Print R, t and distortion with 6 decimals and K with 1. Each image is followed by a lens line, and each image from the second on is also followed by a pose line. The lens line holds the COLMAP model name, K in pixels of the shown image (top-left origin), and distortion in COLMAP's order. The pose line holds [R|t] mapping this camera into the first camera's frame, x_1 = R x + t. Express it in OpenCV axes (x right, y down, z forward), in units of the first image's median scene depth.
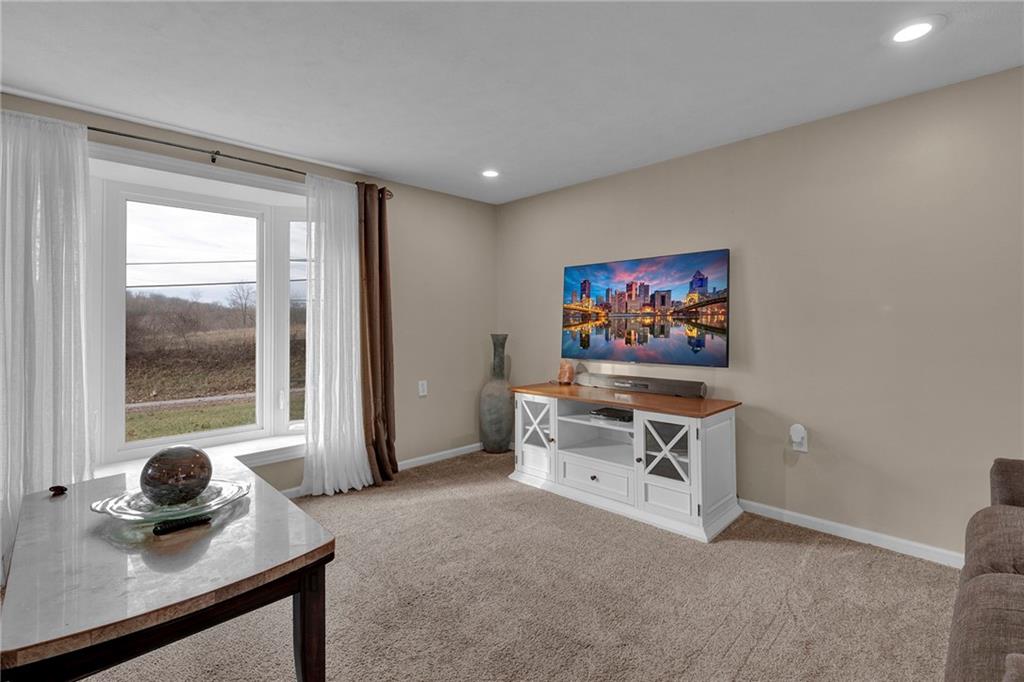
lens RADIAL K [[461.0, 0, 510.9], [0, 461.0, 324.2], [0, 0, 1]] dist [0.003177, 0.000091]
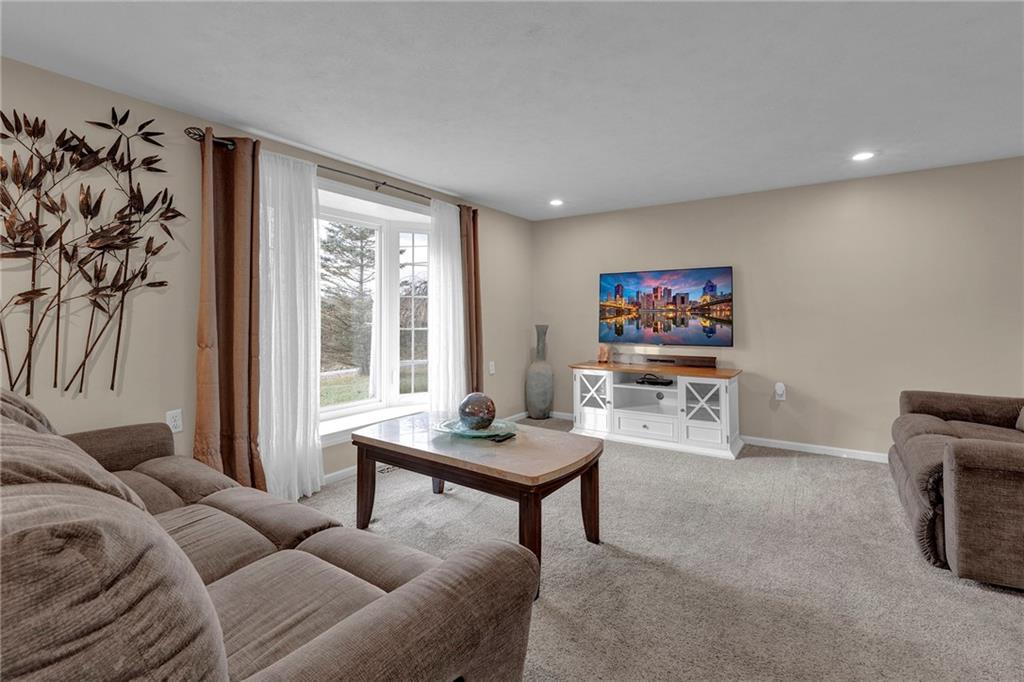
lens RADIAL K [[463.5, 0, 494.6], [0, 463.5, 318.3], [0, 0, 1]] dist [-0.001280, -0.000427]
pose [[0.983899, 0.002972, 0.178700, -0.473966], [-0.002743, 0.999995, -0.001529, 0.006342], [-0.178704, 0.001014, 0.983902, -0.278128]]
